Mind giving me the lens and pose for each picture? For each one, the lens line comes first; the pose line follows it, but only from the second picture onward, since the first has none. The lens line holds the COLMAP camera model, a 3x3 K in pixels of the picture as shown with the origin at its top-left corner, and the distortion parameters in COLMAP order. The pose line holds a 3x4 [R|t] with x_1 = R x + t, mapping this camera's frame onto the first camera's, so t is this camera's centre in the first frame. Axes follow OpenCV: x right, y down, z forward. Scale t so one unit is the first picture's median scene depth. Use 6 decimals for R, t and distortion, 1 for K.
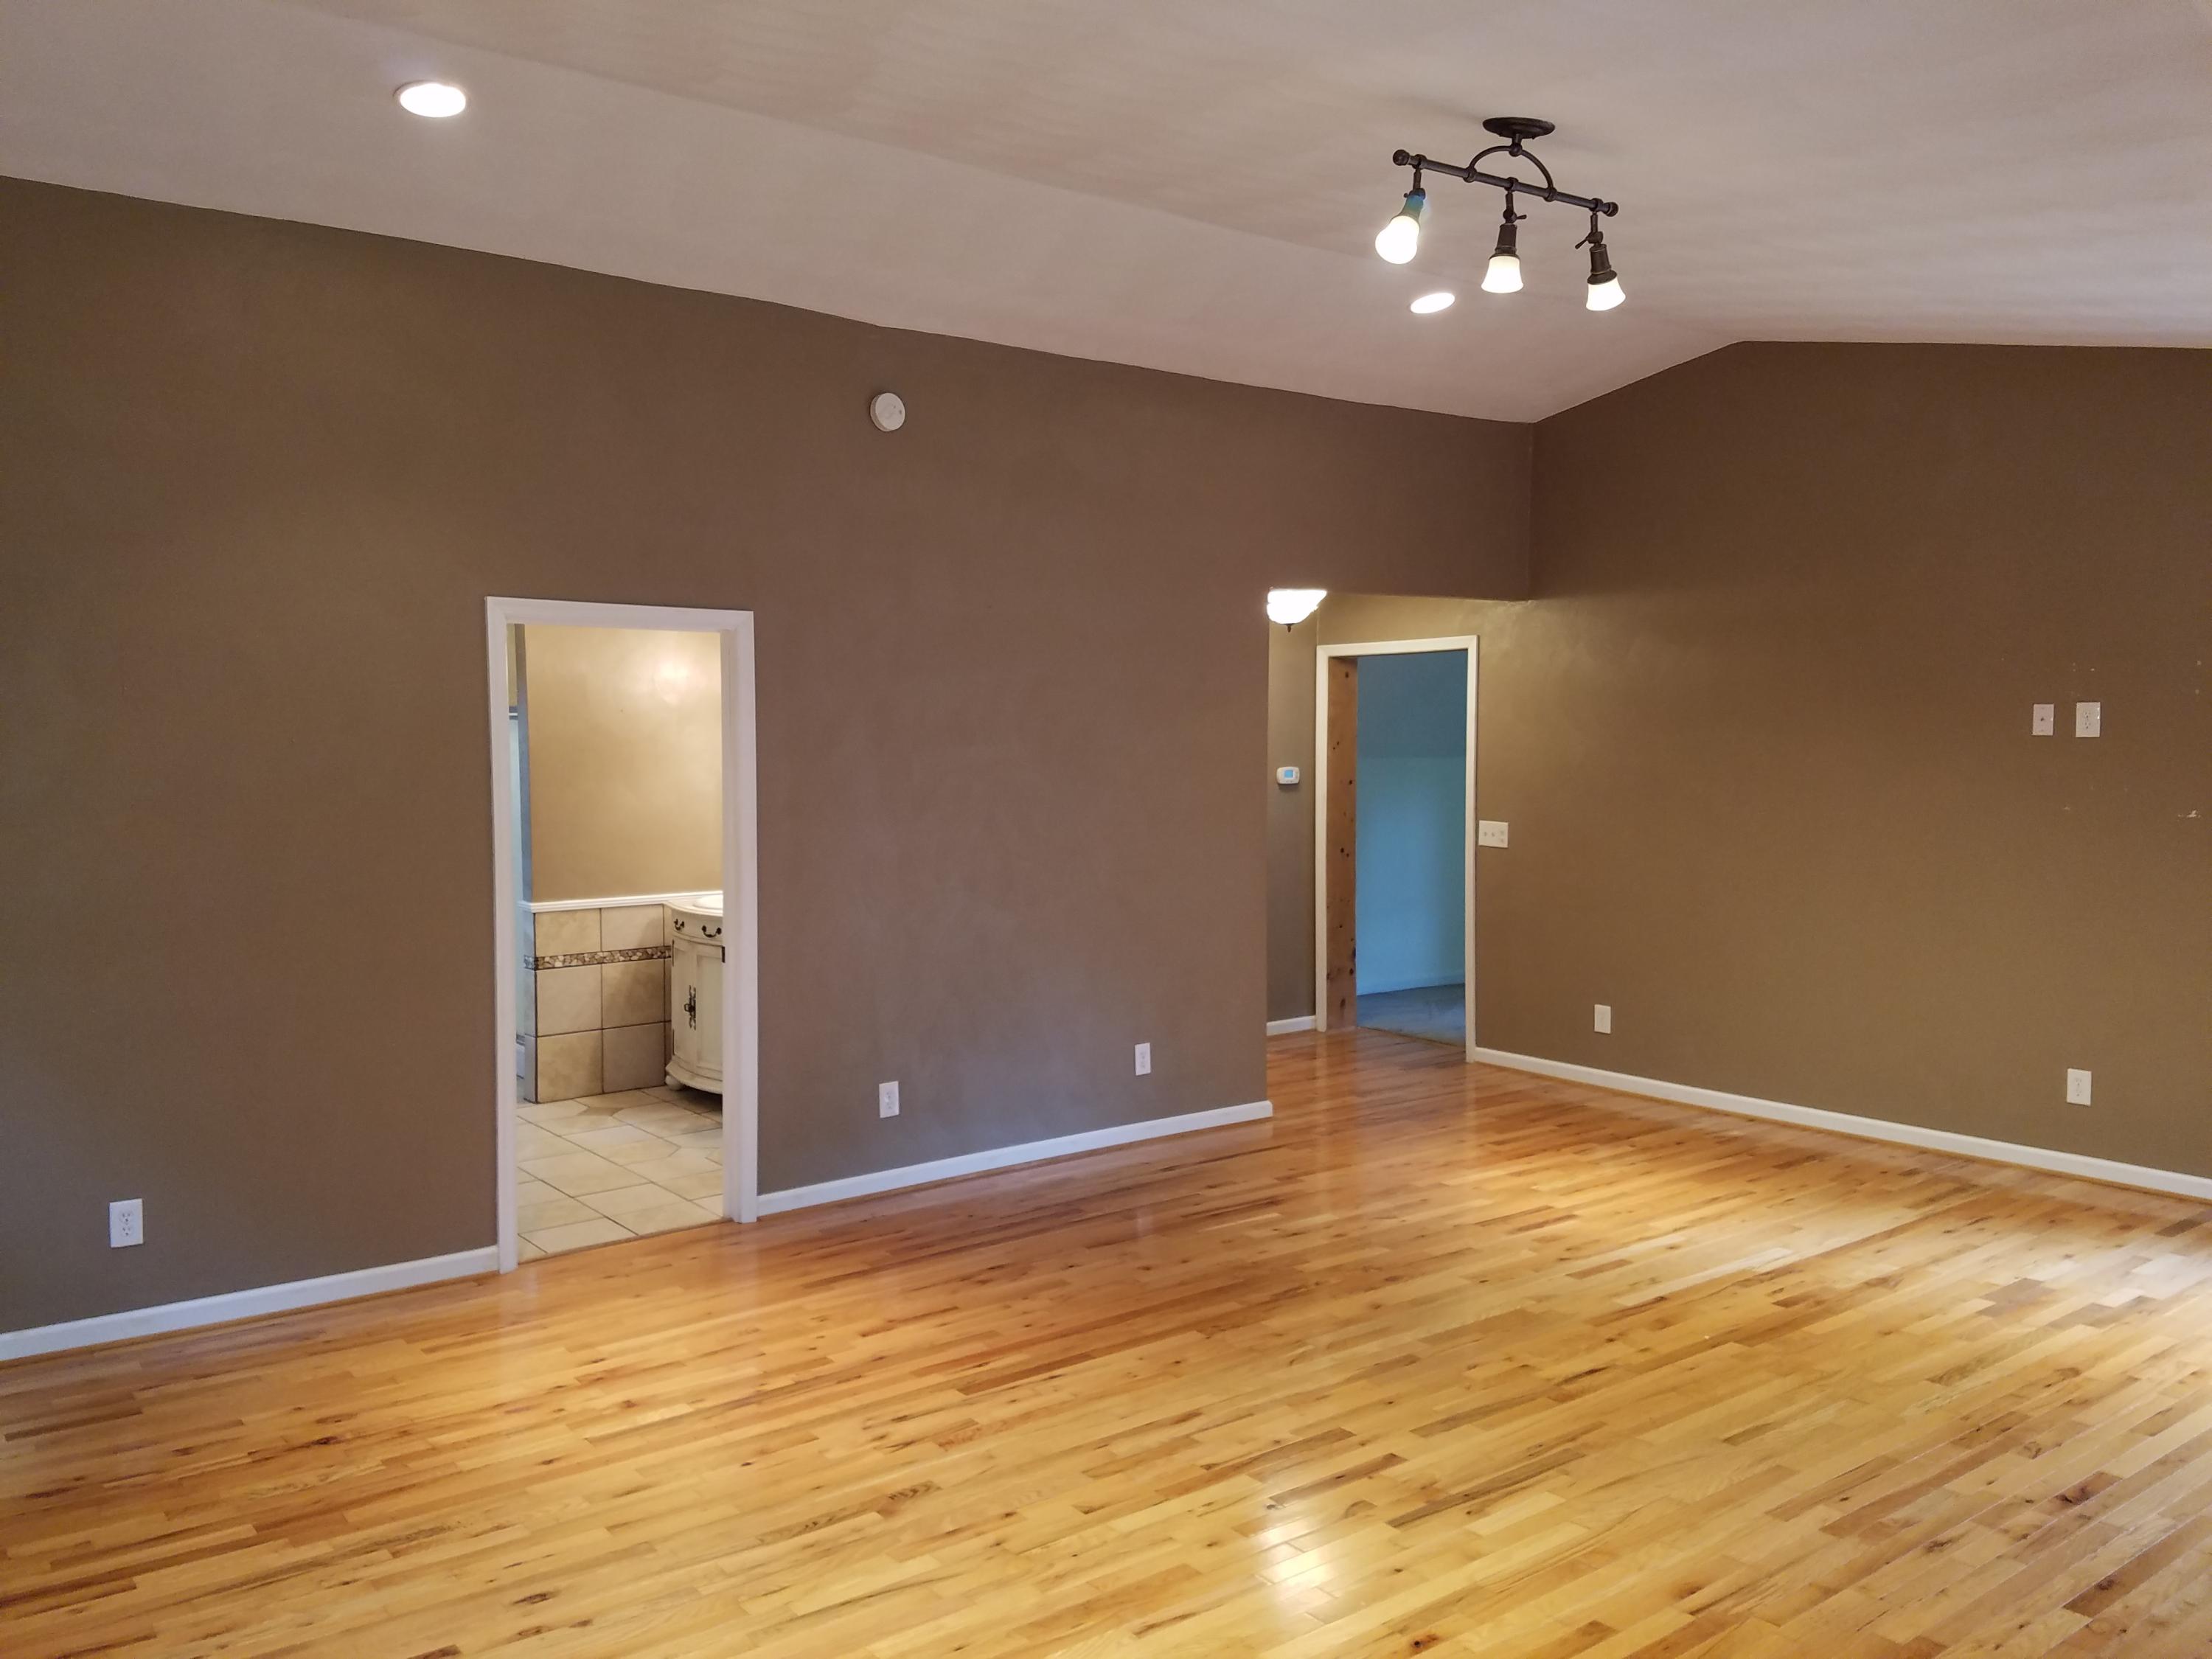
lens RADIAL K [[1723.9, 0, 1106.0], [0, 1723.9, 829.5], [0, 0, 1]] dist [0.115473, -0.005498]
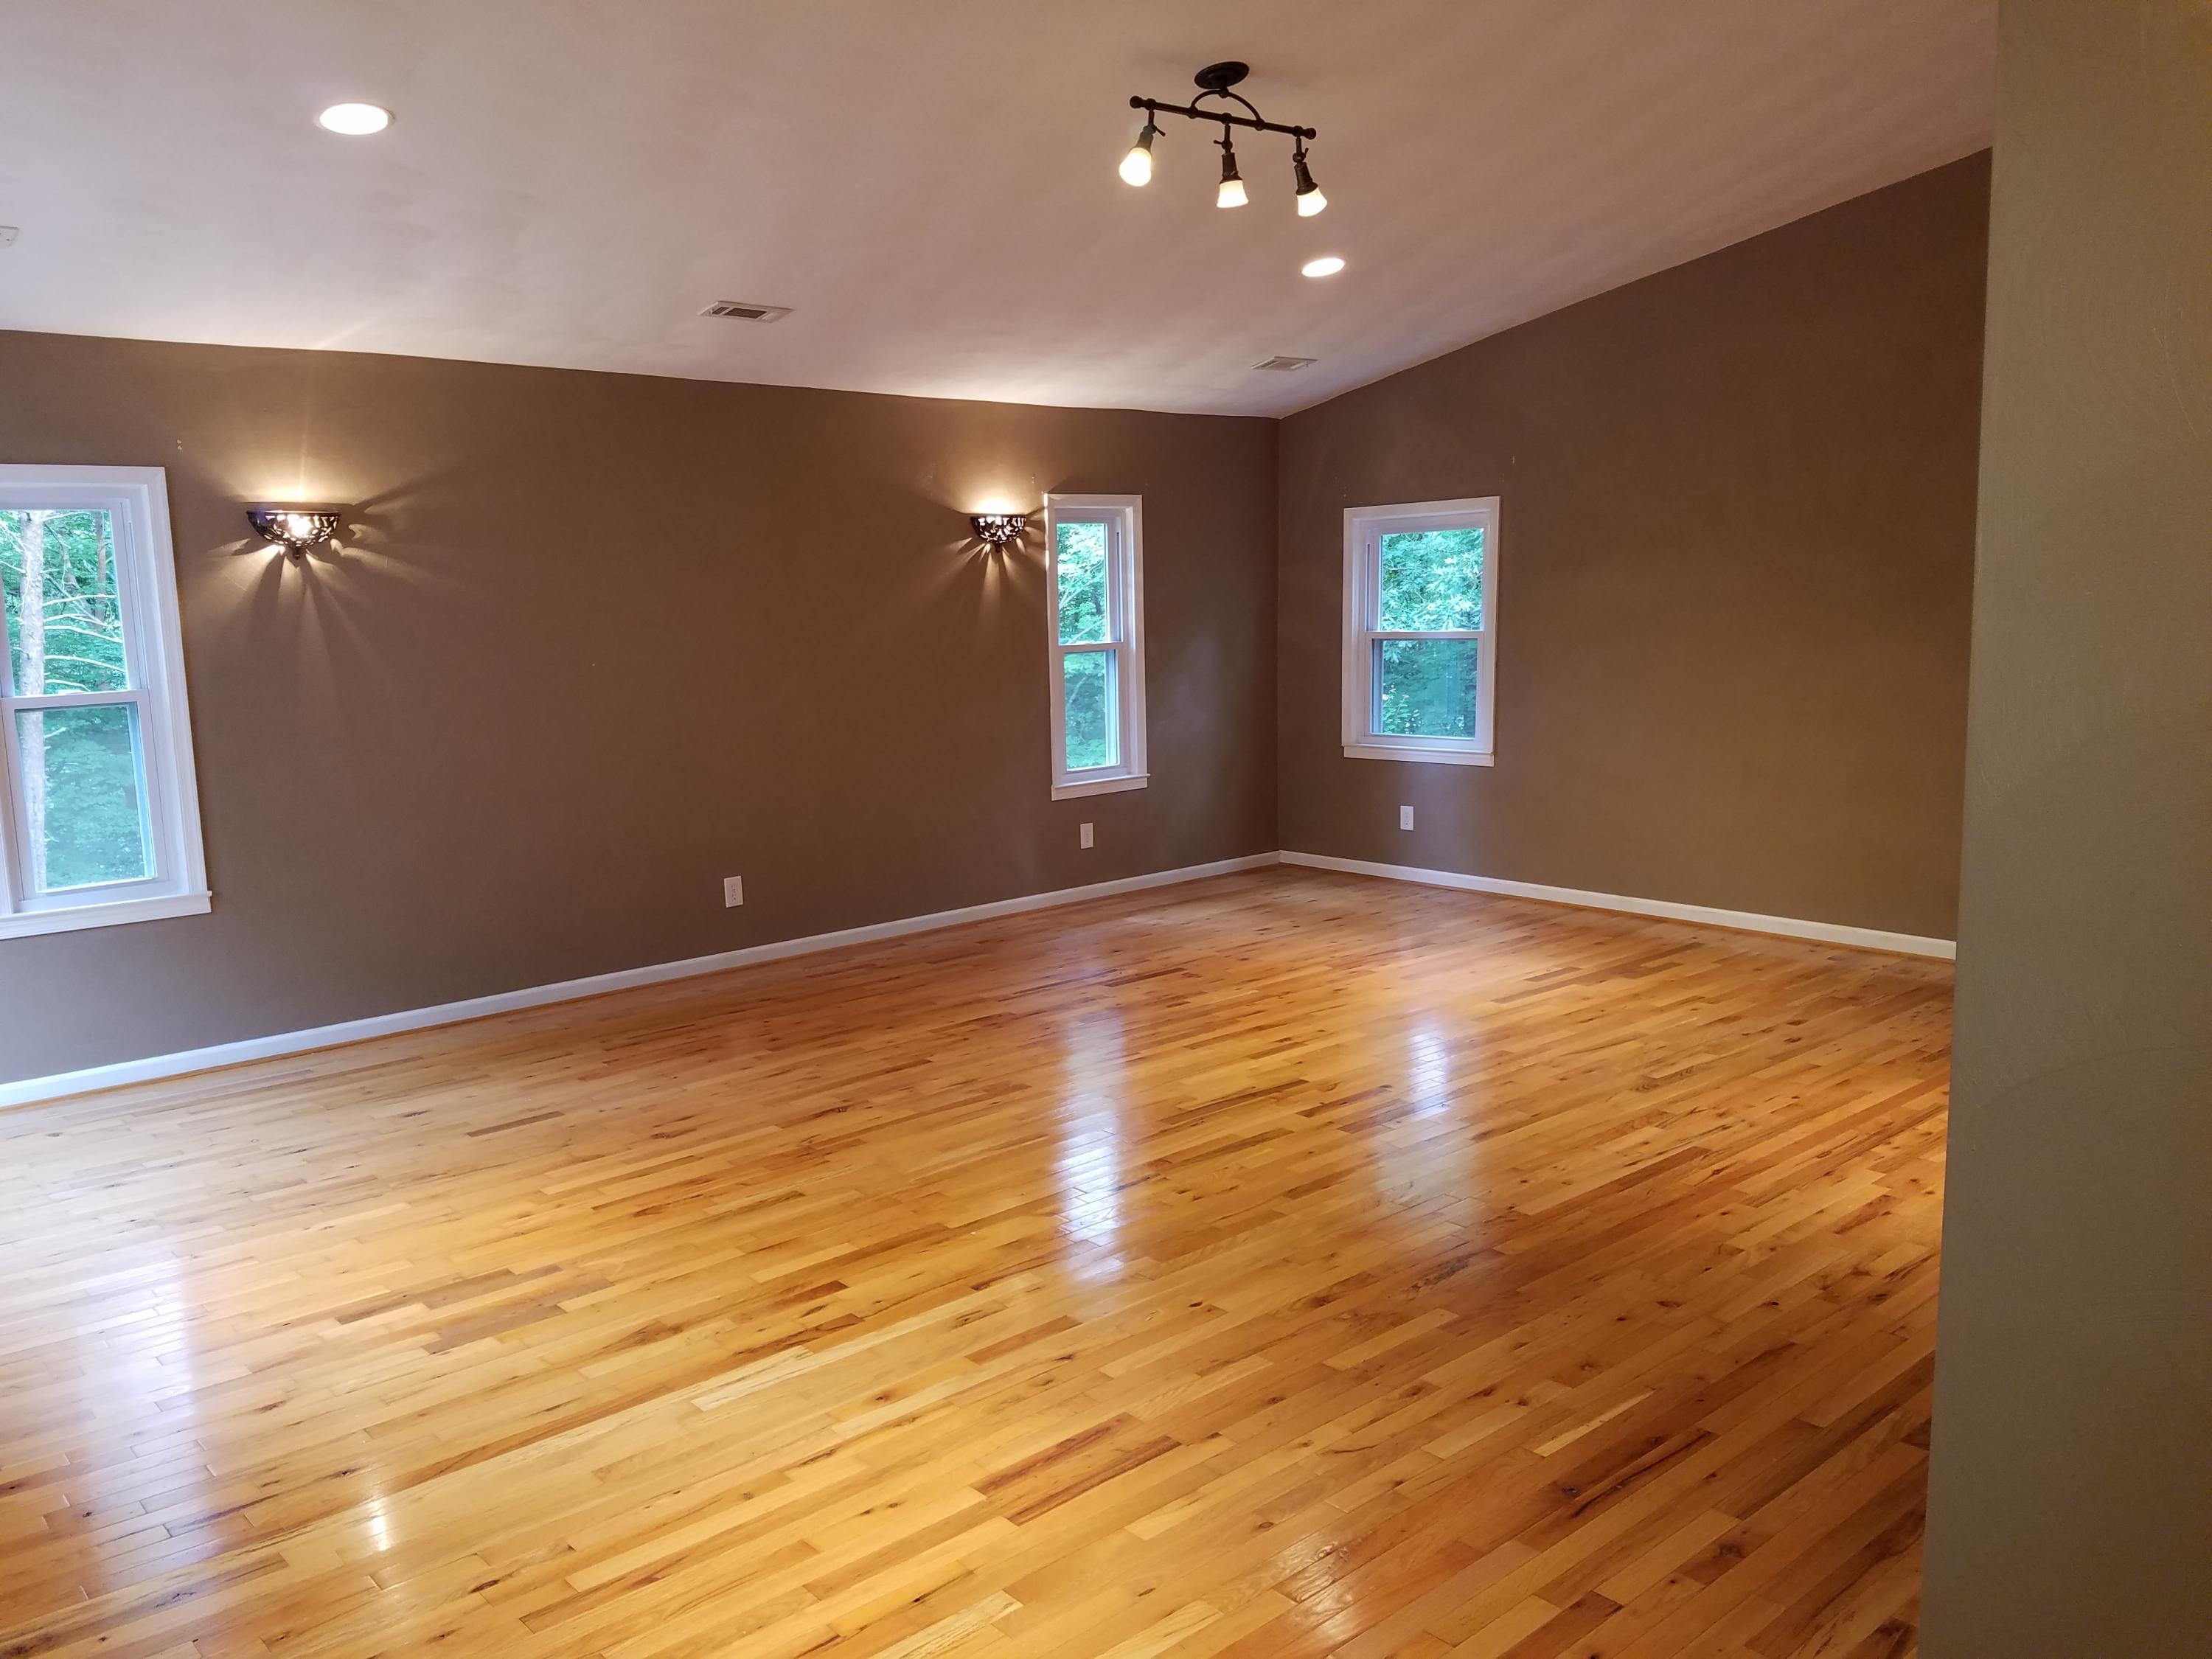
lens RADIAL K [[1723.9, 0, 1106.0], [0, 1723.9, 829.5], [0, 0, 1]] dist [0.115473, -0.005498]
pose [[-0.997460, 0.029389, -0.064881, 0.343752], [0.015566, 0.978831, 0.204078, -0.099797], [0.069505, 0.202550, -0.976802, 1.942424]]
